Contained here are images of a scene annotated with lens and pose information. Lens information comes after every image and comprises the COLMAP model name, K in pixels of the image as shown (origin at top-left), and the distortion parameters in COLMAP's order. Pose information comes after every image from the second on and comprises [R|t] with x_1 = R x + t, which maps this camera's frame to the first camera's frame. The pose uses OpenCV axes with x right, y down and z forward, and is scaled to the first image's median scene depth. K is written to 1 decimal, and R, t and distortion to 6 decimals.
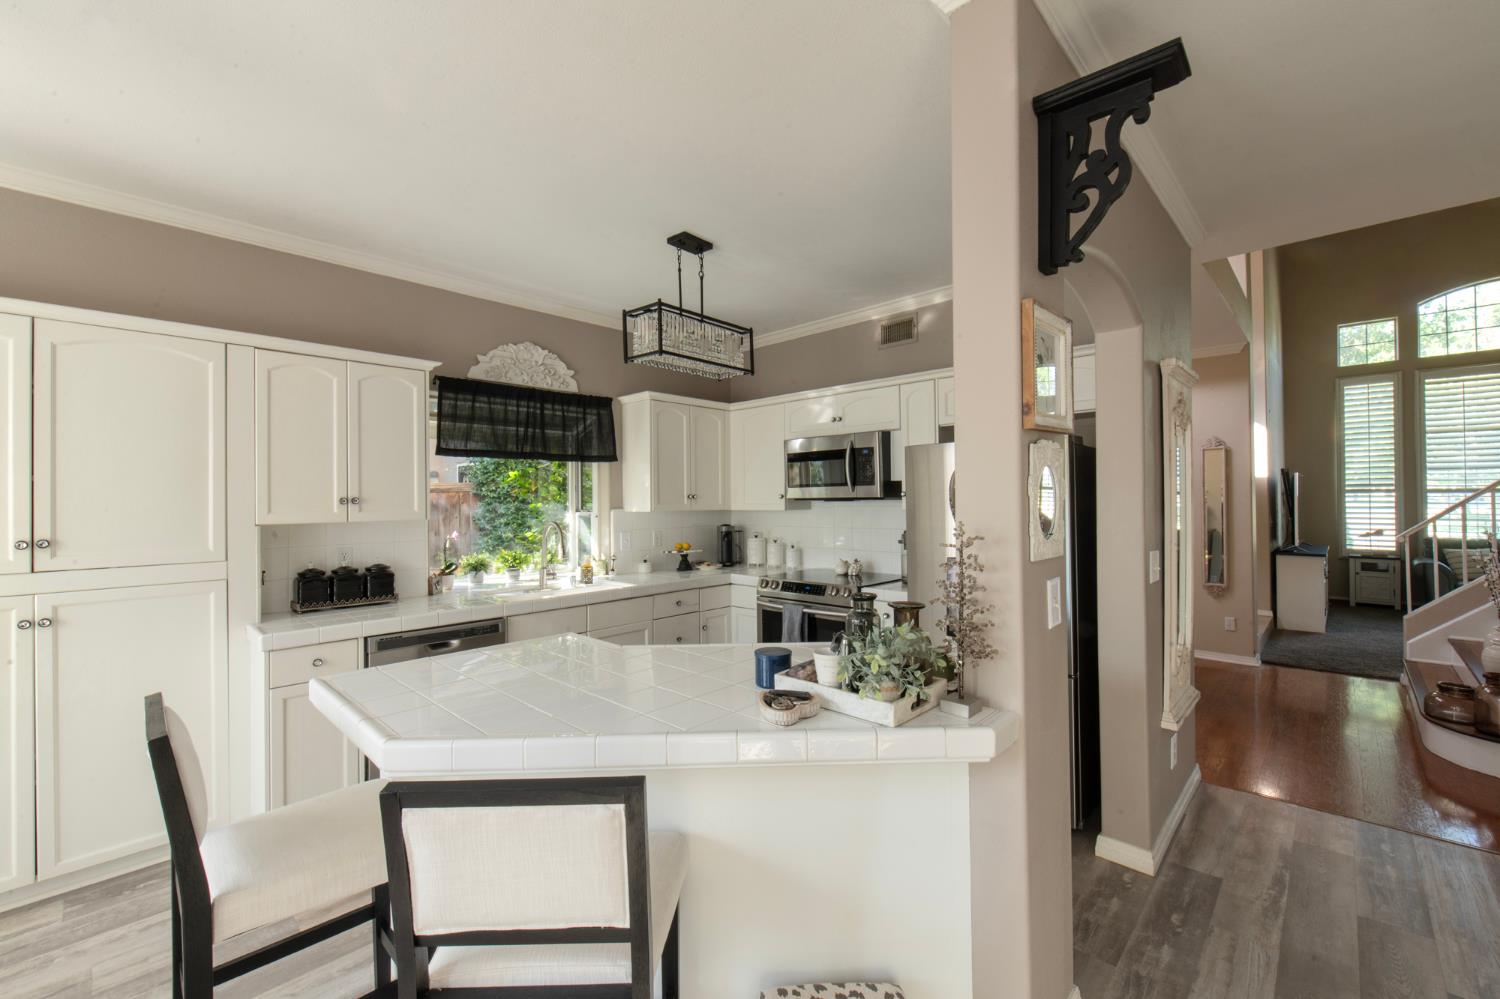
lens RADIAL K [[610.0, 0, 750.0], [0, 610.0, 499.5], [0, 0, 1]] dist [-0.002684, -0.000477]
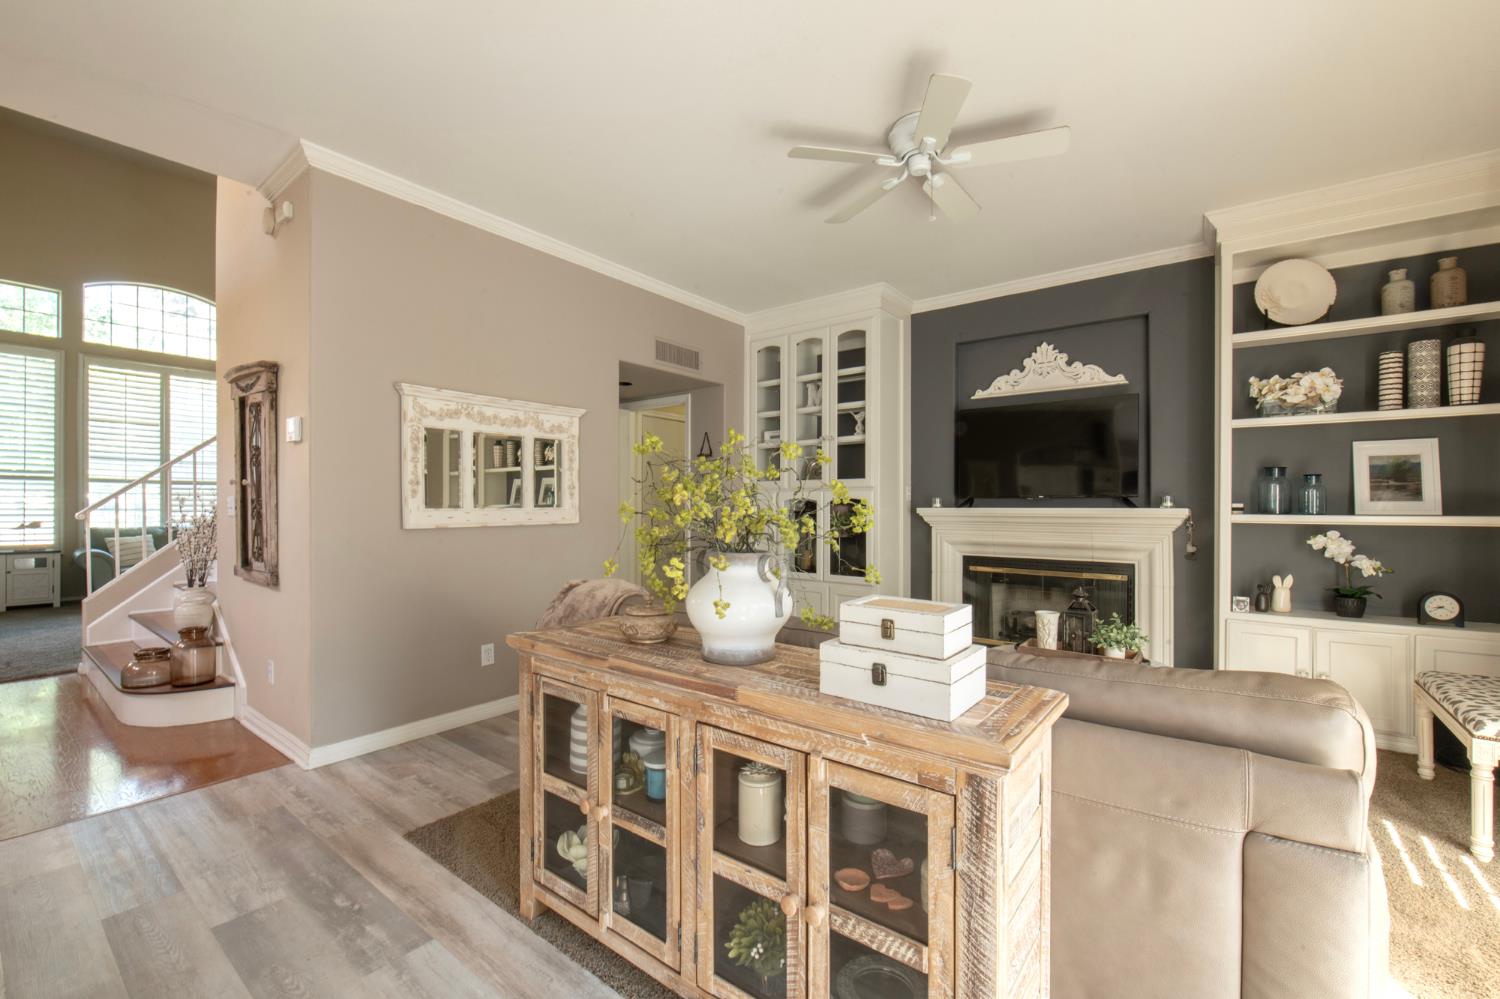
lens RADIAL K [[631.0, 0, 750.0], [0, 631.0, 499.5], [0, 0, 1]] dist [0.000869, 0.000134]
pose [[-0.097696, 0.015571, 0.995094, 0.011883], [-0.003446, 0.999866, -0.015984, 0.030103], [-0.995210, -0.004991, -0.097629, 0.051458]]
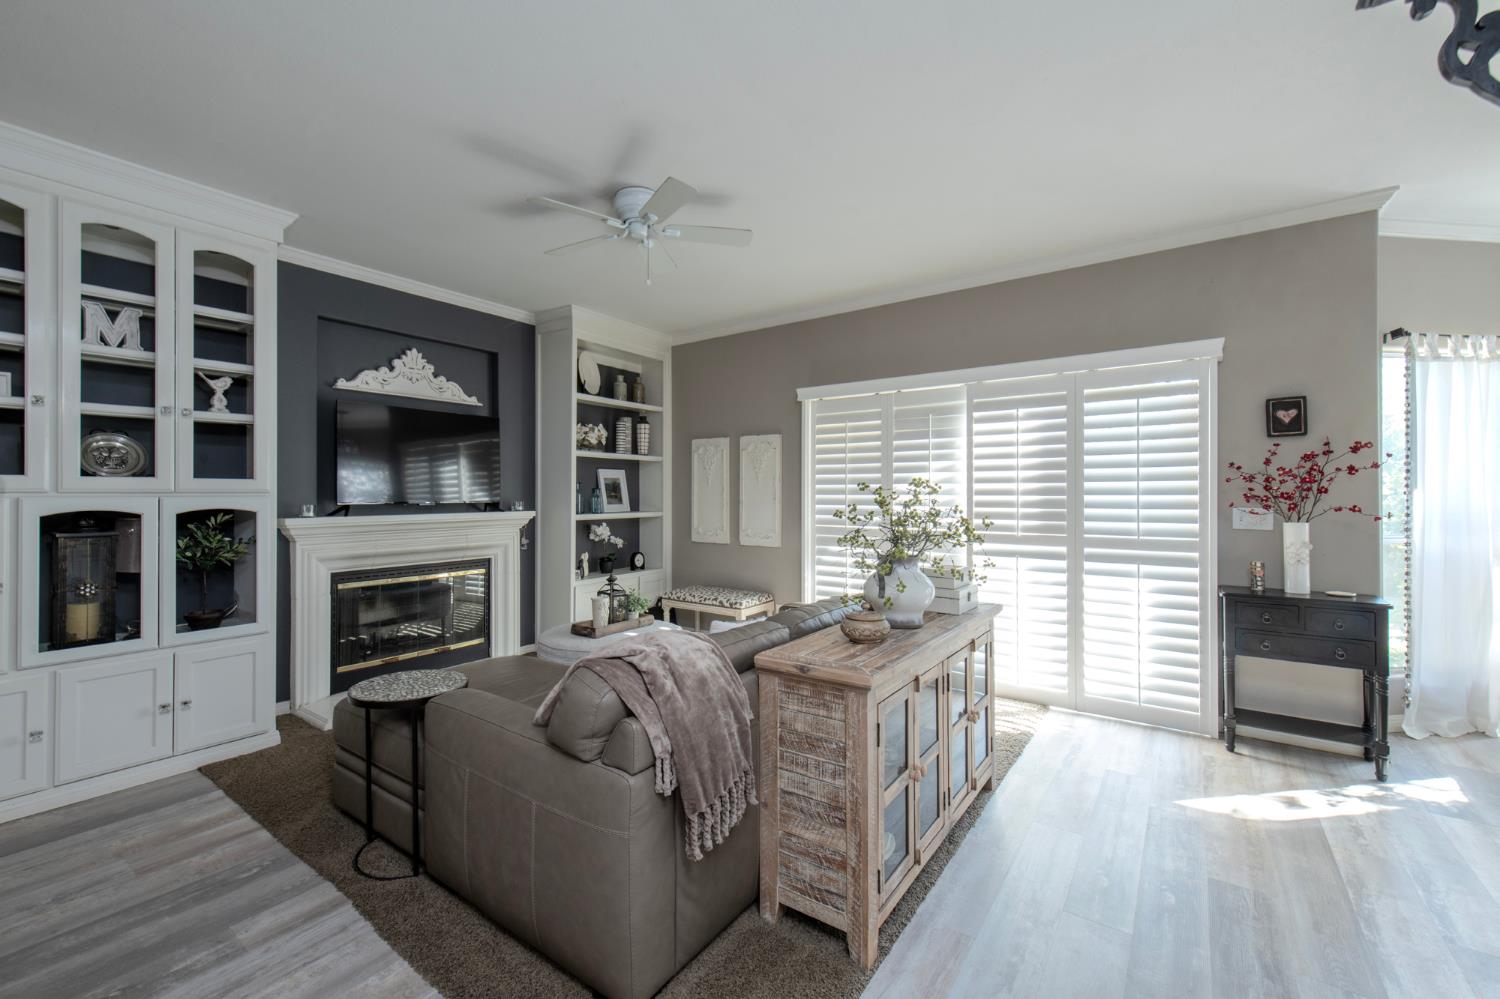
lens RADIAL K [[631.0, 0, 750.0], [0, 631.0, 499.5], [0, 0, 1]] dist [0.000869, 0.000134]
pose [[-0.988982, 0.013957, -0.147378, 0.308257], [0.013624, 0.999902, 0.003271, 0.018320], [0.147410, 0.001227, -0.989075, 0.316226]]
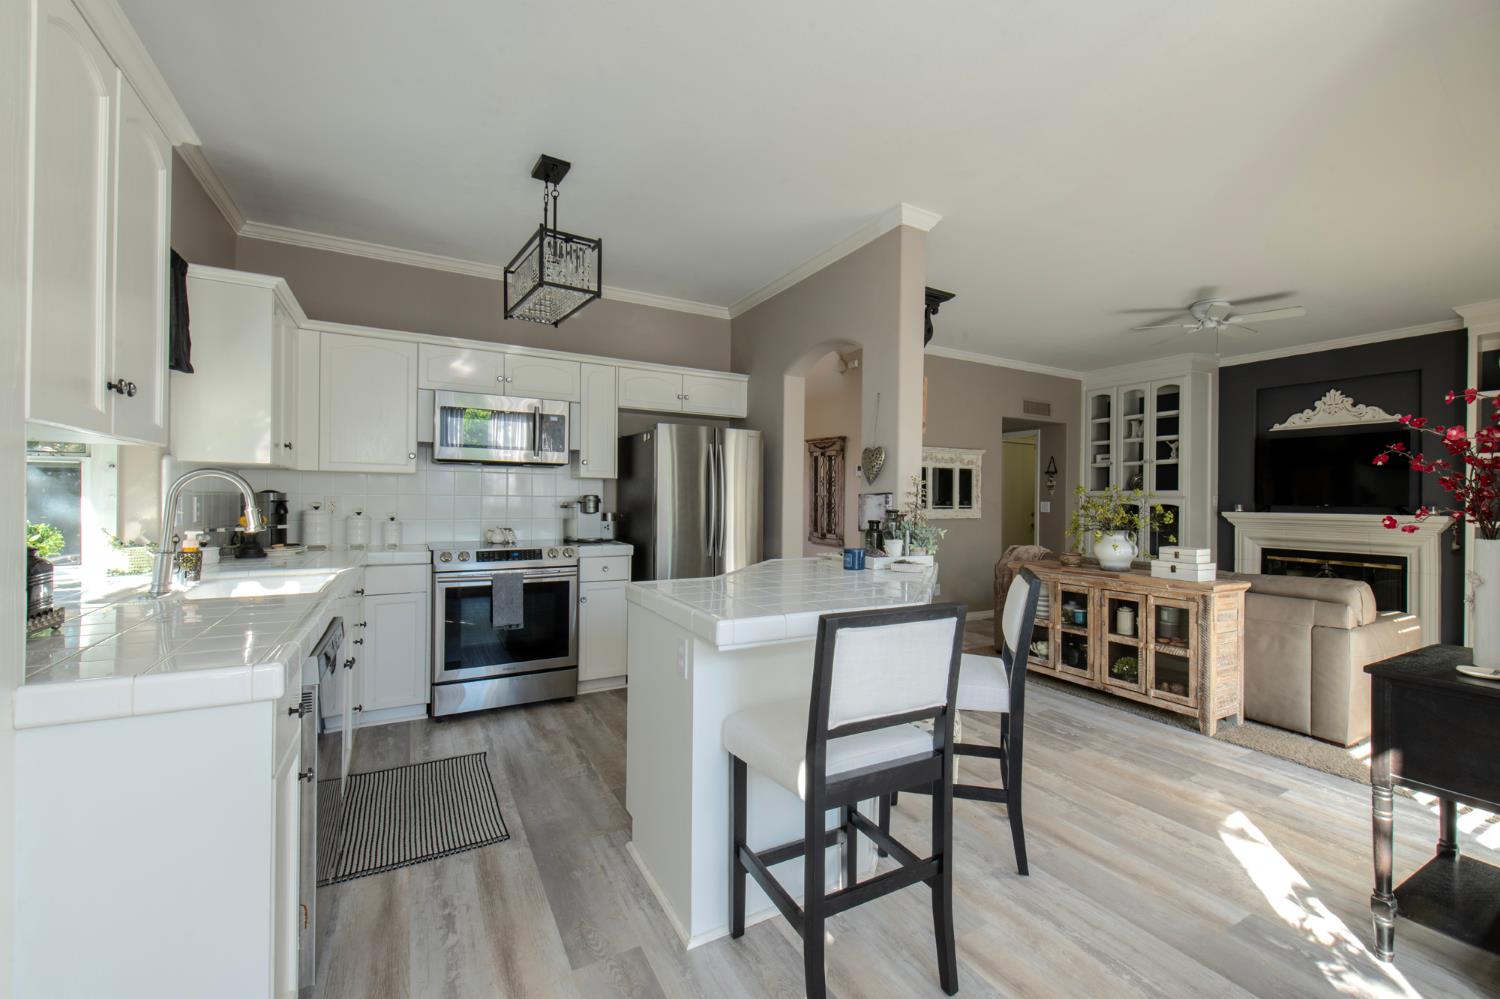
lens RADIAL K [[646.1, 0, 798.9], [0, 646.1, 493.4], [0, 0, 1]] dist [0.000856, 0.000088]
pose [[0.262088, 0.018140, 0.964873, -0.332063], [-0.016138, 0.999766, -0.014413, 0.025339], [-0.964909, -0.011793, 0.262319, 0.137564]]
